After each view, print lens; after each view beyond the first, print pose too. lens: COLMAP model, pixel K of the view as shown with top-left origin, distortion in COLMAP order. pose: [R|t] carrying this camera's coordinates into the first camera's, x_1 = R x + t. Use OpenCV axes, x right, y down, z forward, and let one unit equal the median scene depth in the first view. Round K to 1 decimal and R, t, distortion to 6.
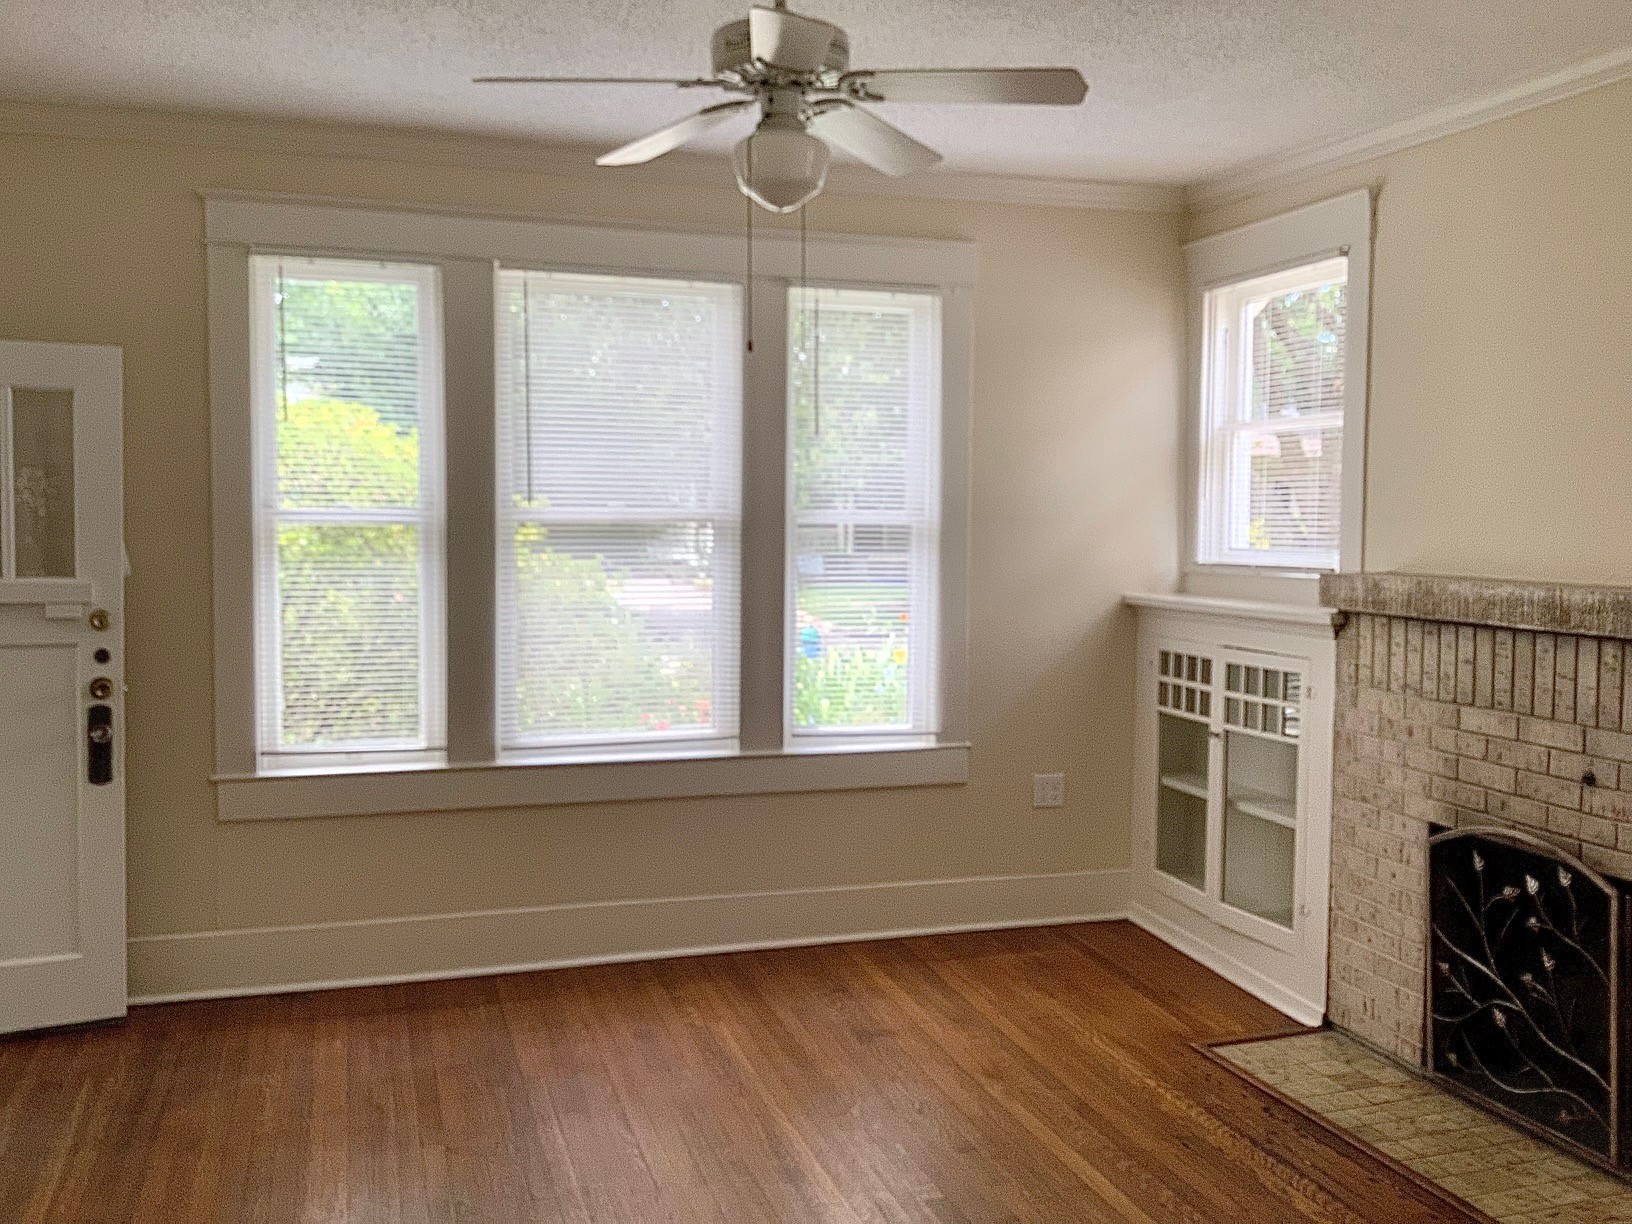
lens RADIAL K [[1523.1, 0, 816.0], [0, 1523.1, 612.0], [0, 0, 1]] dist [0.101840, -0.260490]
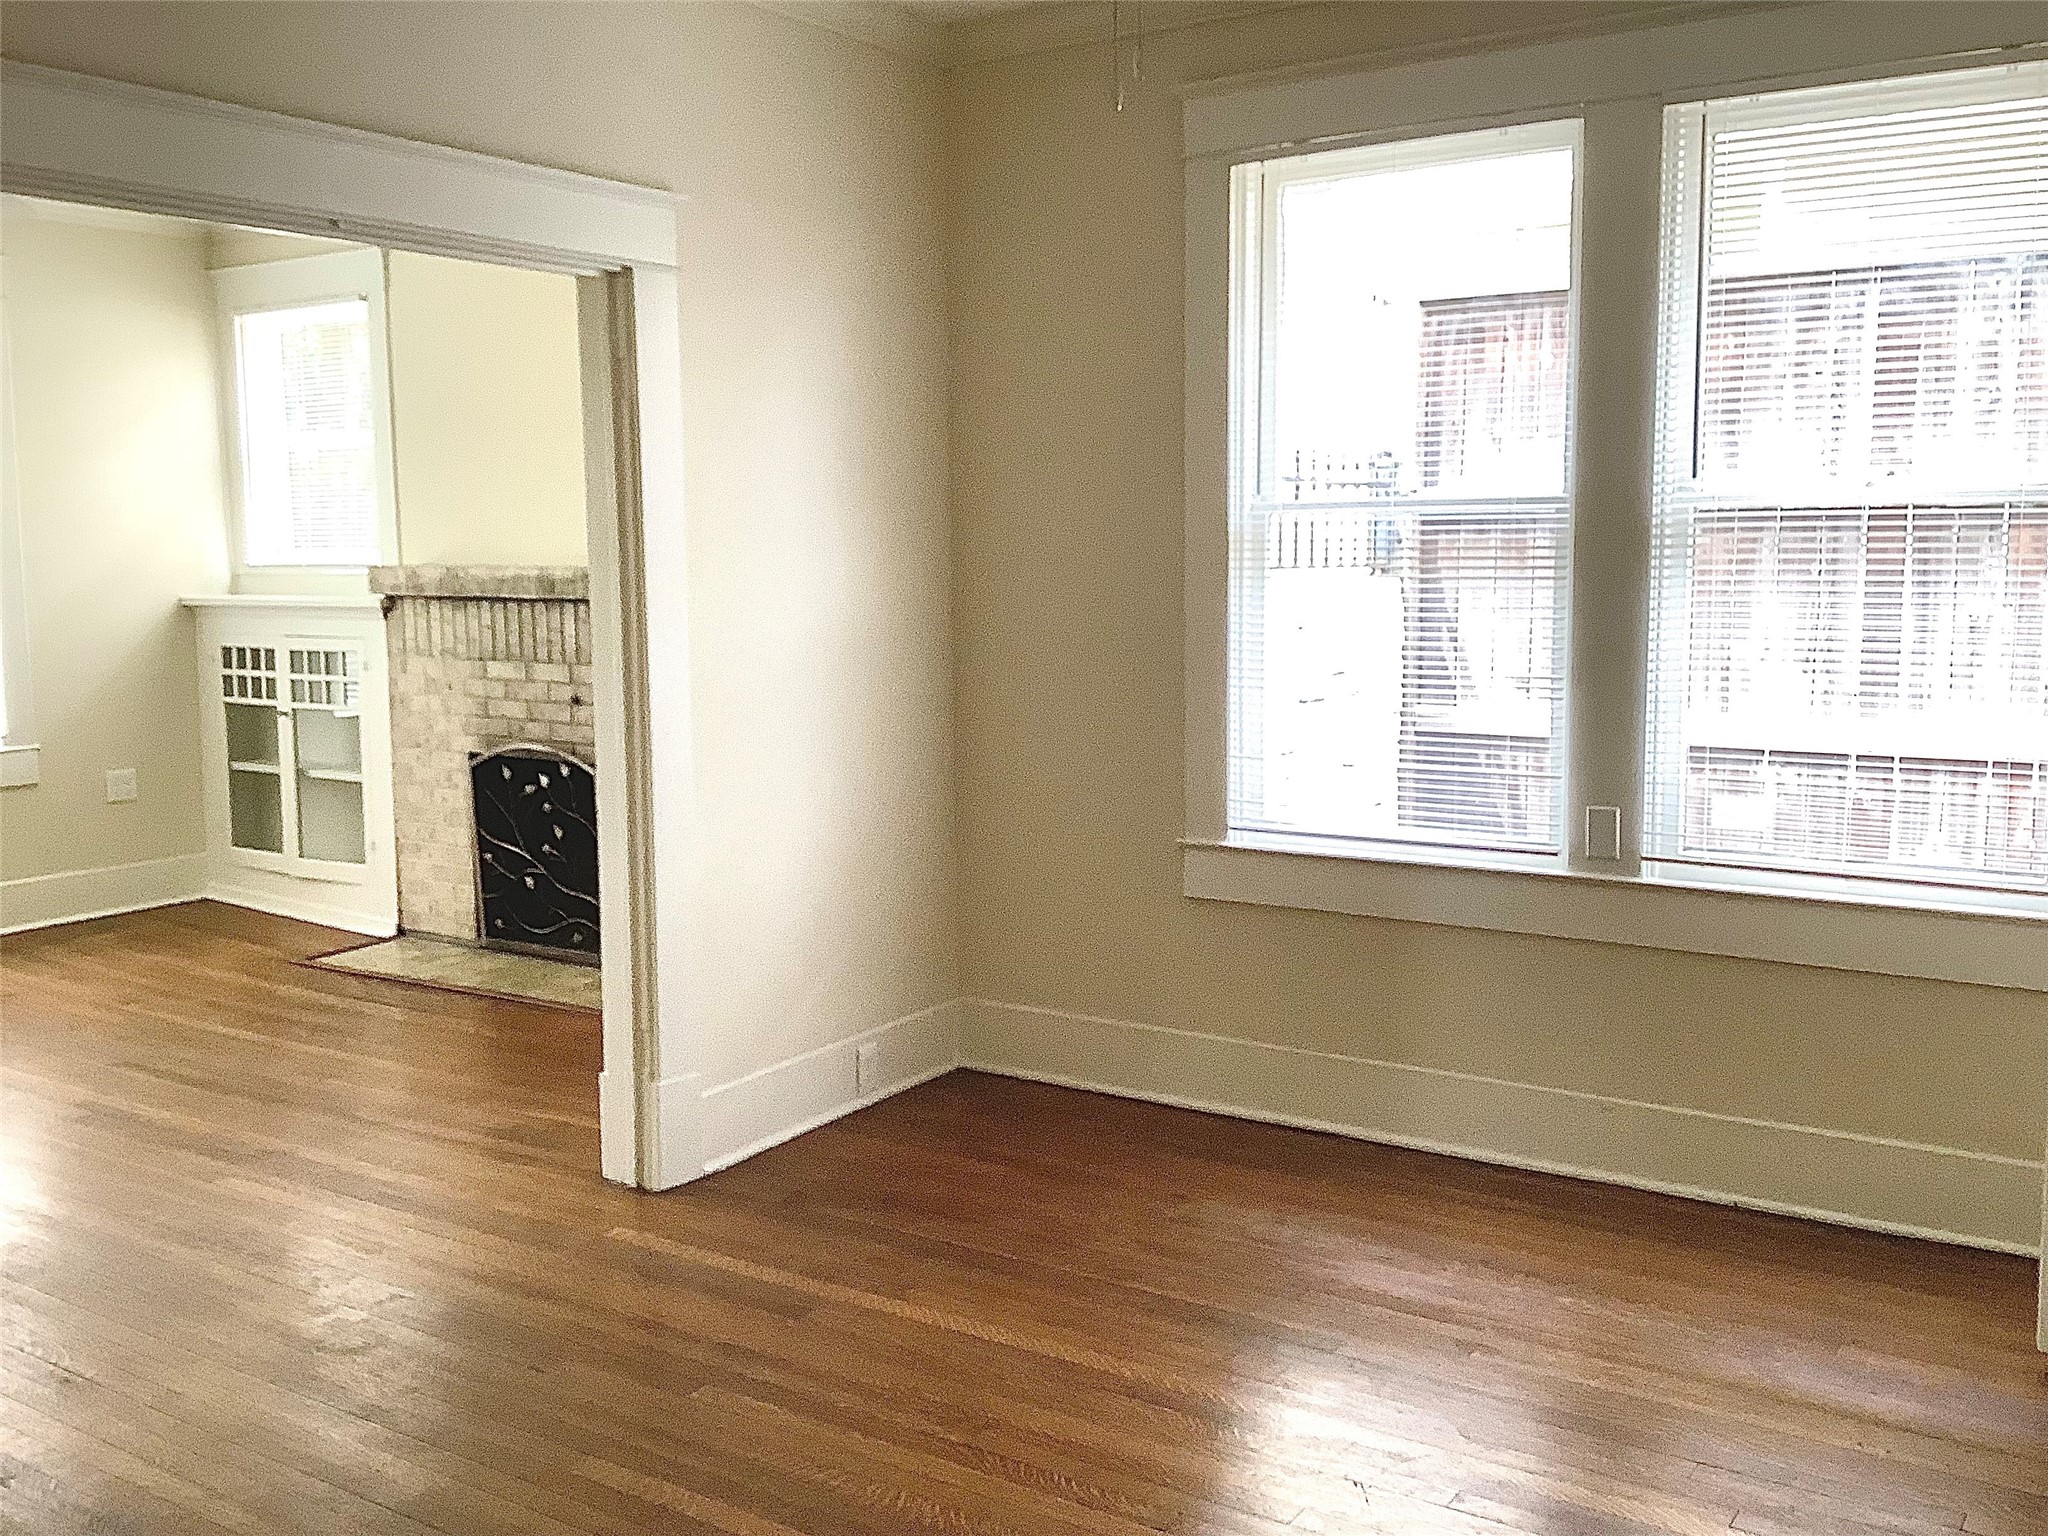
lens RADIAL K [[1911.4, 0, 1024.0], [0, 1911.4, 768.0], [0, 0, 1]] dist [0.101840, -0.260490]
pose [[0.781985, -0.085257, 0.617439, -0.235914], [0.052851, 0.996103, 0.070609, 0.056682], [-0.621052, -0.022583, 0.783444, -0.556751]]
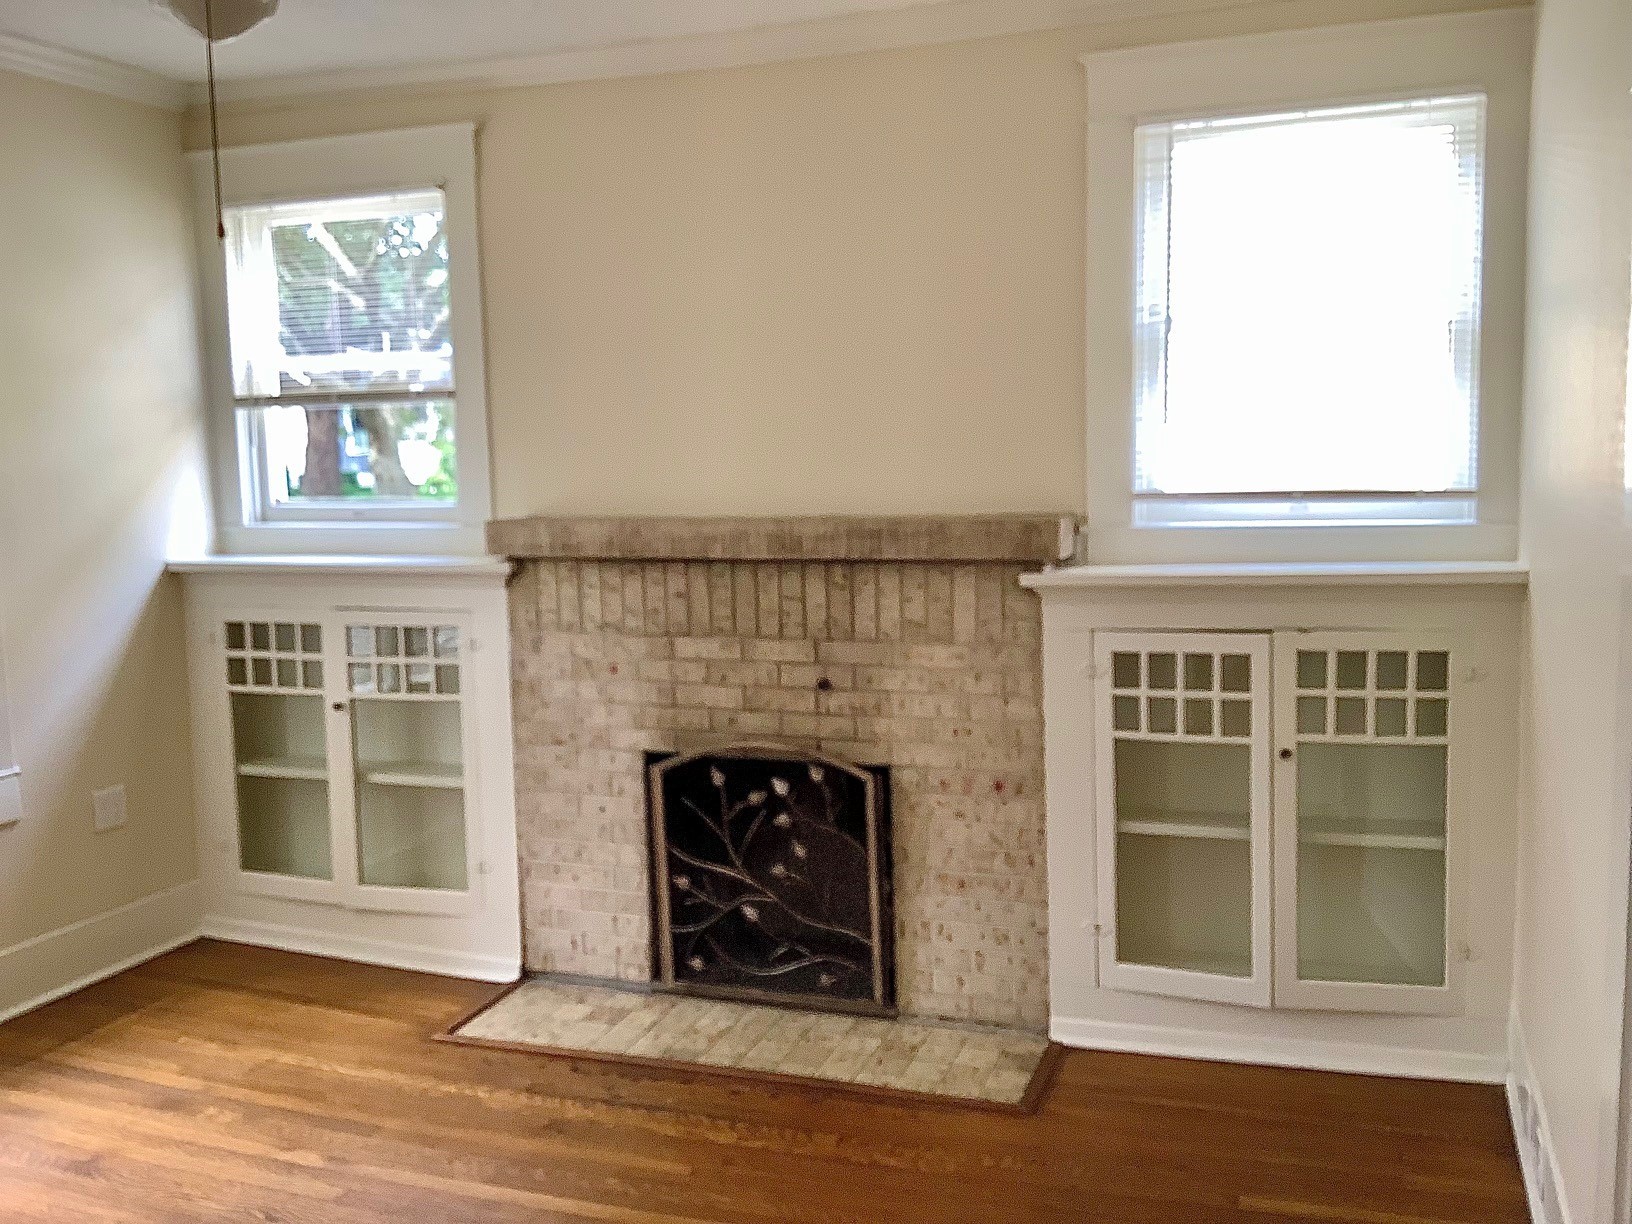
lens RADIAL K [[1523.1, 0, 816.0], [0, 1523.1, 612.0], [0, 0, 1]] dist [0.101840, -0.260490]
pose [[0.605707, -0.105574, 0.788652, -0.330554], [0.075637, 0.994310, 0.075014, -0.026303], [-0.792084, 0.014215, 0.610246, 0.258240]]
